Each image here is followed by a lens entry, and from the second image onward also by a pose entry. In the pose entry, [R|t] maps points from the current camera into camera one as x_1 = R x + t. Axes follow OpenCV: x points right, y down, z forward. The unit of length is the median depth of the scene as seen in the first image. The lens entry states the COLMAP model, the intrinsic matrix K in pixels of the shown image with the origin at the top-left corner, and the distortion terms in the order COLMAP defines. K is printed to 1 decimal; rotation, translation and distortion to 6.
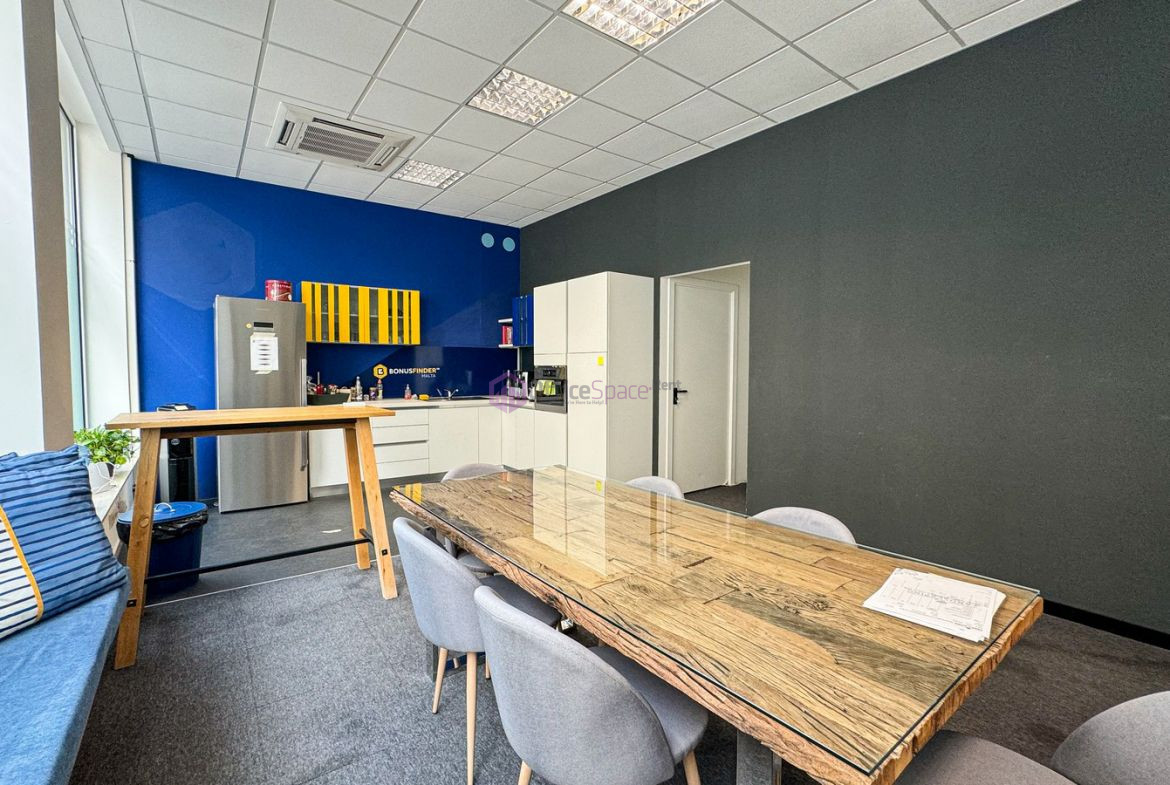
lens RADIAL K [[520.1, 0, 585.0], [0, 520.1, 392.5], [0, 0, 1]] dist [-0.000495, 0.000110]
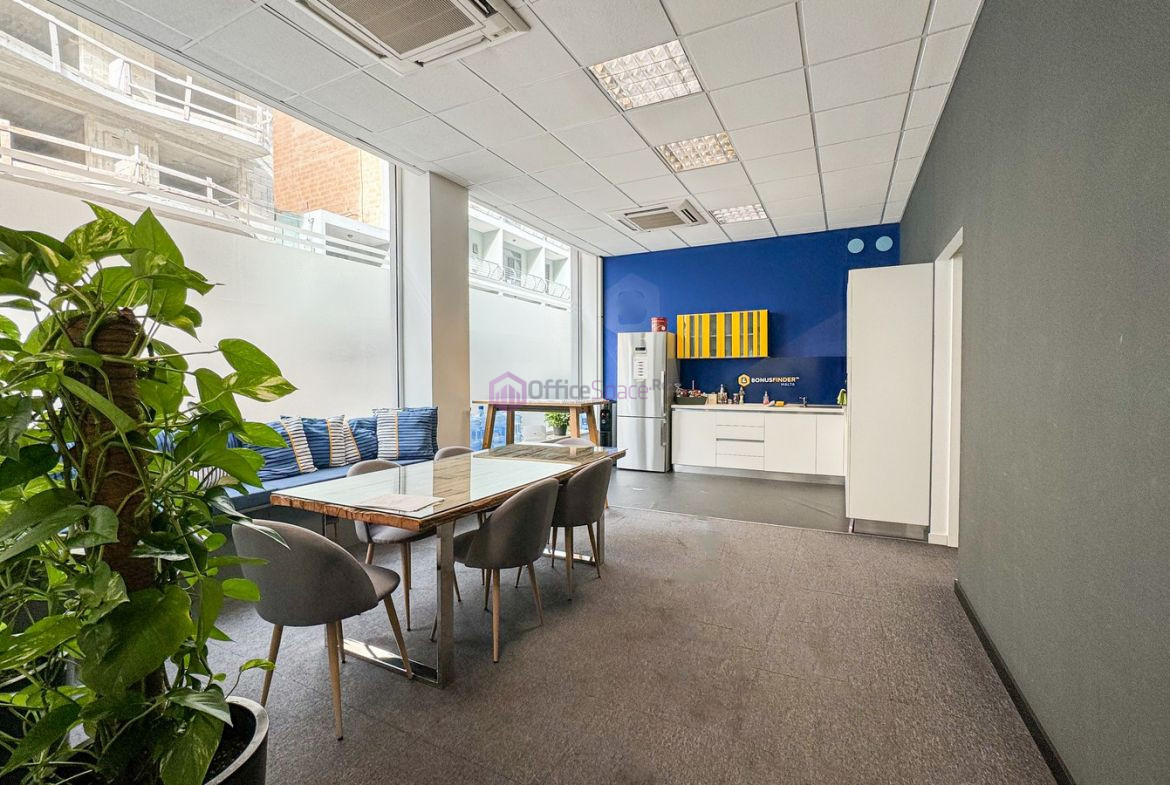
lens RADIAL K [[520.1, 0, 585.0], [0, 520.1, 392.5], [0, 0, 1]] dist [-0.000495, 0.000110]
pose [[0.448850, 0.023229, -0.893305, 0.554715], [-0.043302, 0.999053, 0.004221, -0.001966], [0.892558, 0.036788, 0.449430, 0.152622]]
